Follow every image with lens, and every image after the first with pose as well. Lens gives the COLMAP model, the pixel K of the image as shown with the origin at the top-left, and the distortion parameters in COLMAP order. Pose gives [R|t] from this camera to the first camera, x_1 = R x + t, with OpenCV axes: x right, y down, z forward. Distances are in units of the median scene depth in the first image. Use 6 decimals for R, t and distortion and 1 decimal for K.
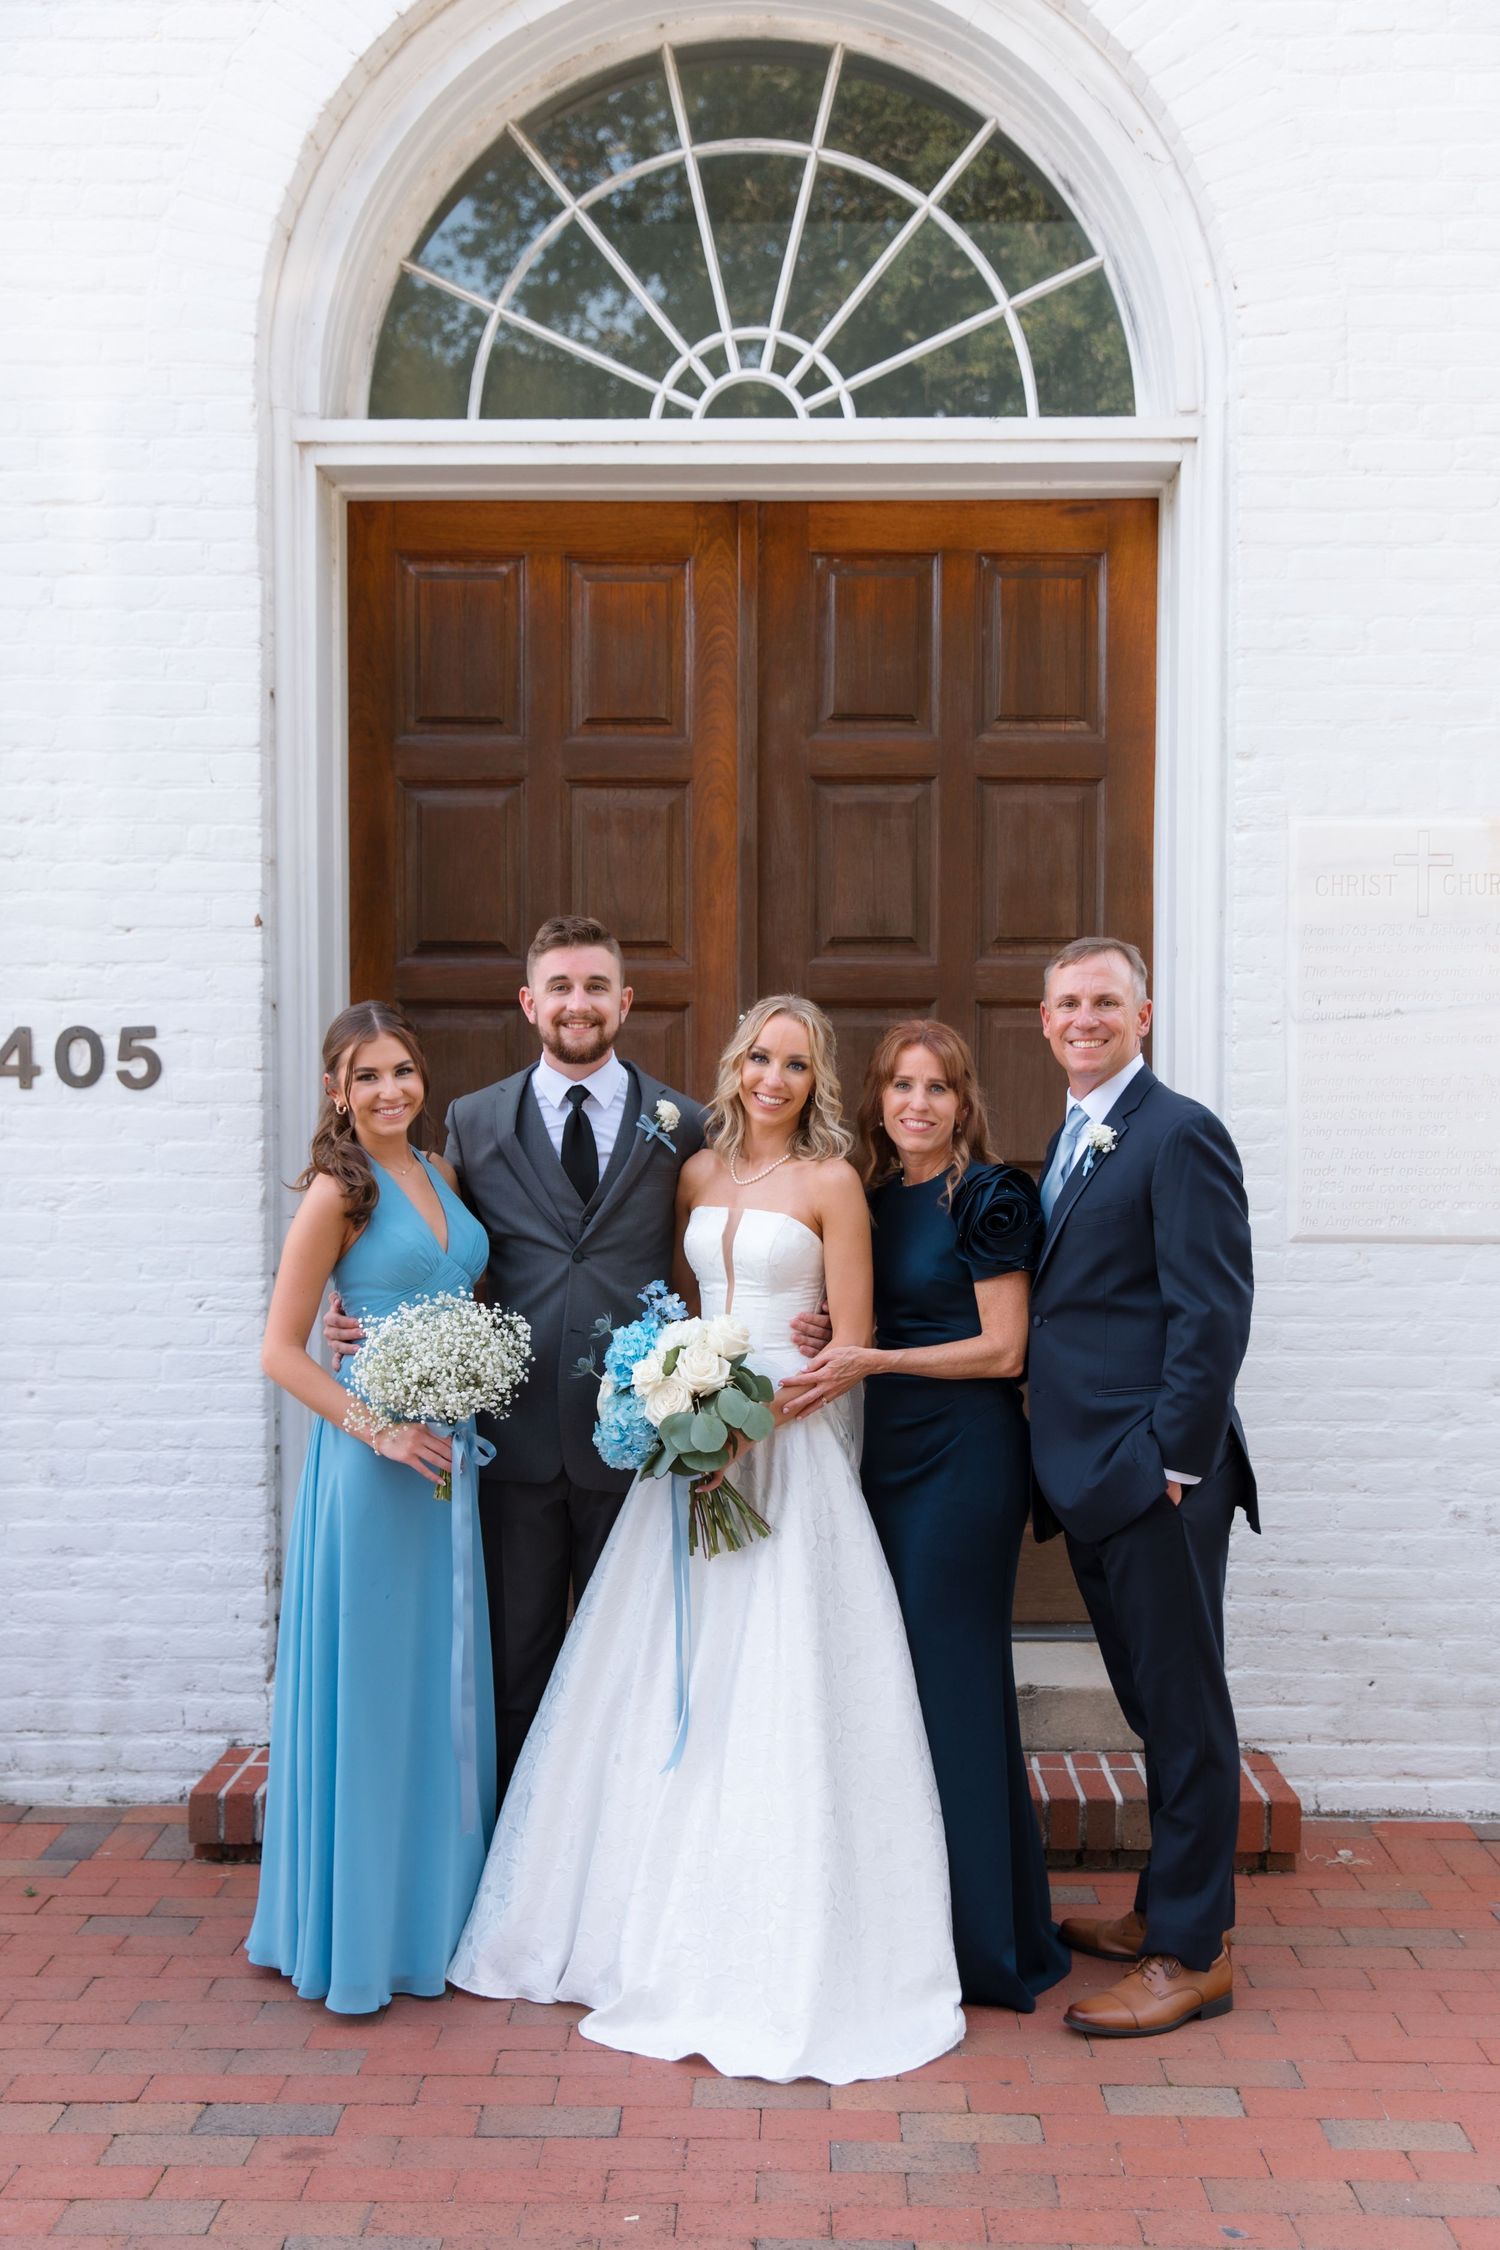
lens RADIAL K [[2403.2, 0, 763.9], [0, 2403.2, 1179.8], [0, 0, 1]] dist [0.018768, 0.000000]
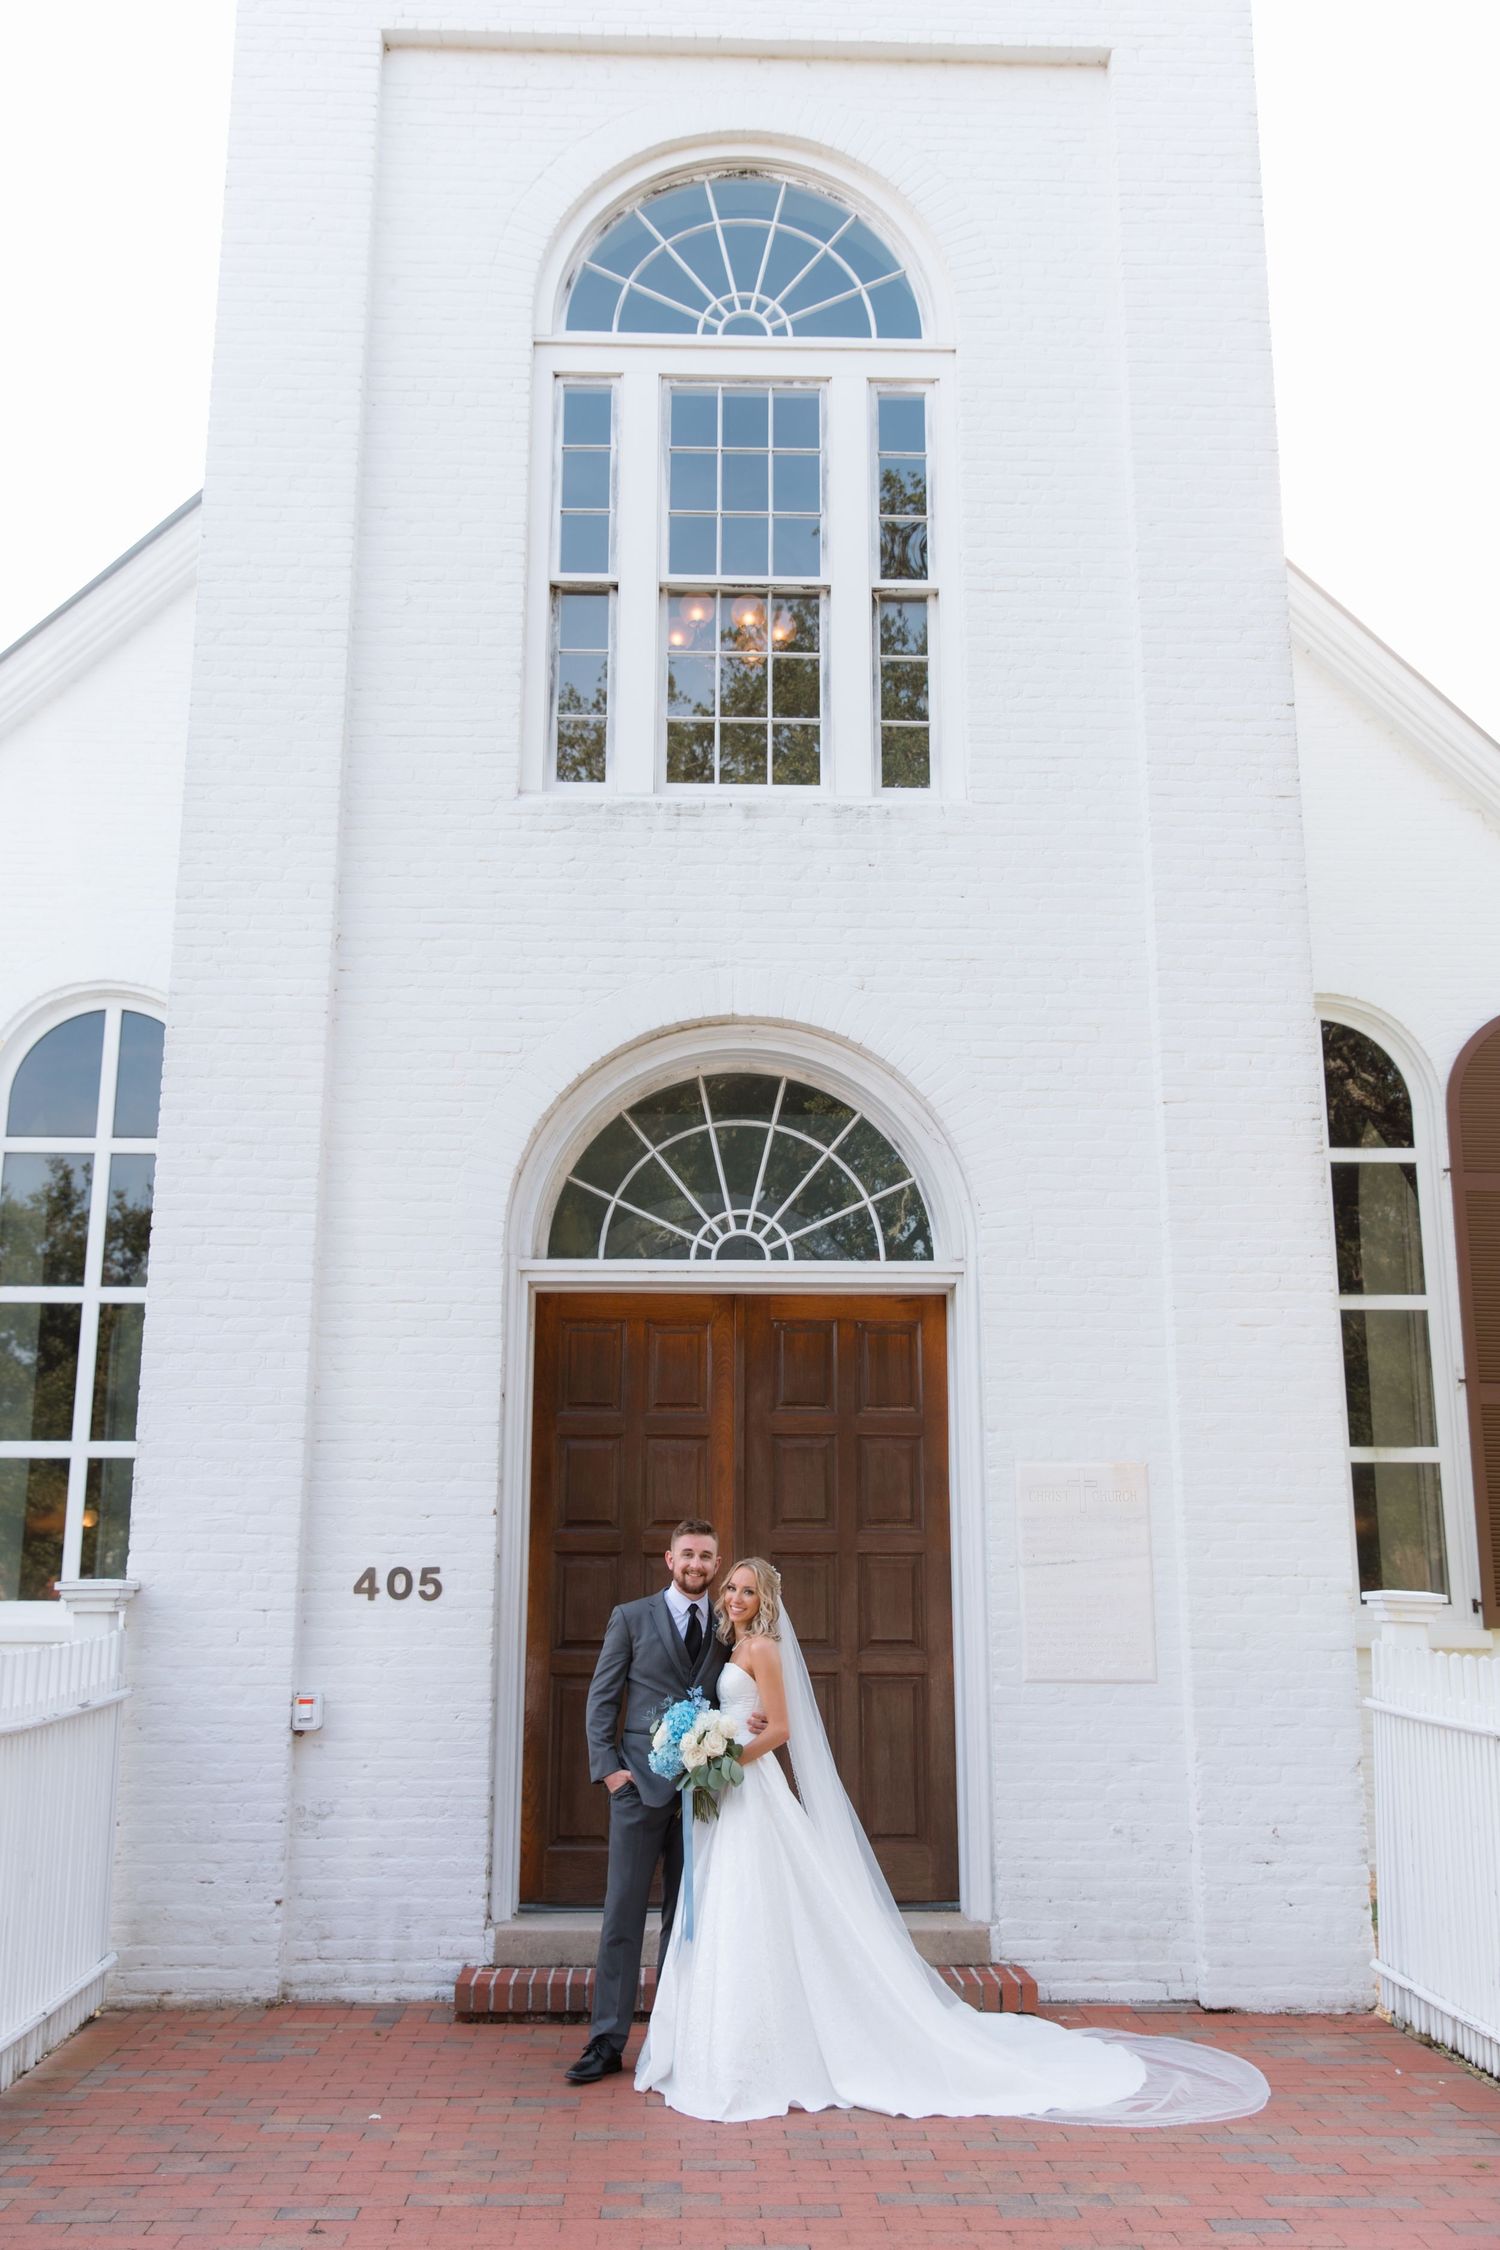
lens RADIAL K [[1993.3, 0, 735.0], [0, 1993.3, 1130.3], [0, 0, 1]] dist [0.011063, 0.001514]
pose [[0.998925, 0.012289, 0.044687, -0.085477], [-0.000243, 0.965584, -0.260093, 0.013678], [-0.046345, 0.259802, 0.964549, -0.615445]]
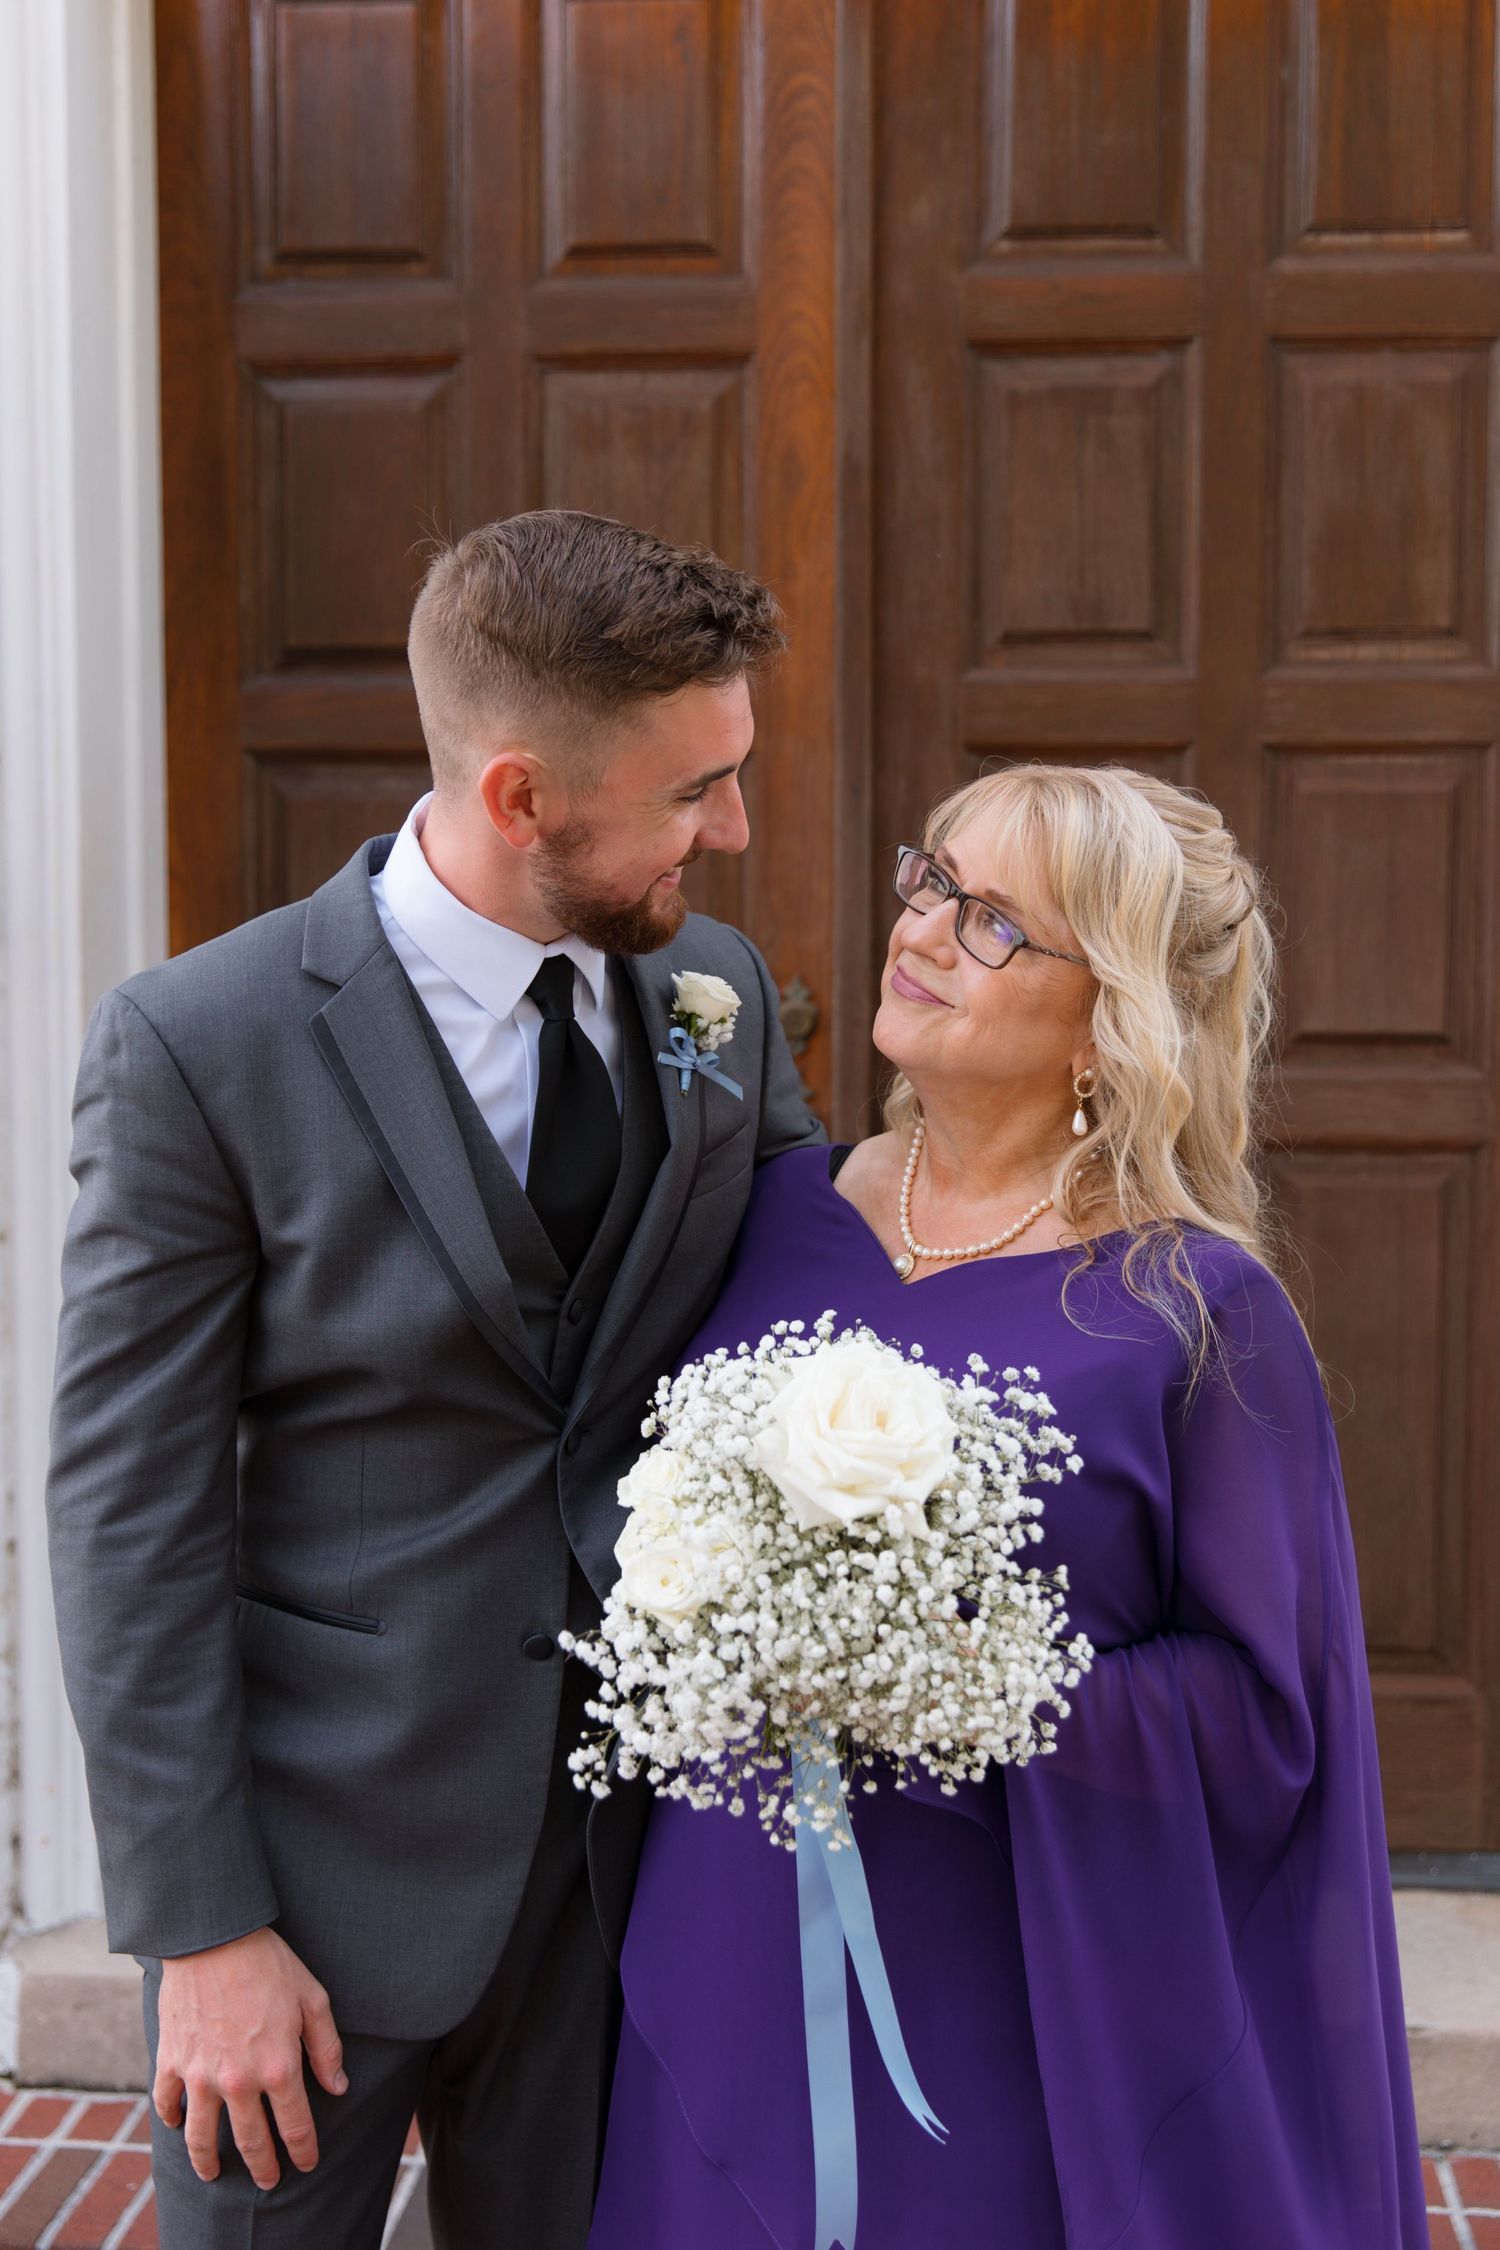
lens RADIAL K [[2499.4, 0, 749.1], [0, 2499.4, 1049.3], [0, 0, 1]] dist [0.000398, 0.000000]
pose [[0.996546, 0.003114, -0.082987, 0.017814], [-0.000087, 0.999335, 0.036455, -0.025252], [0.083045, -0.036322, 0.995884, 0.416328]]
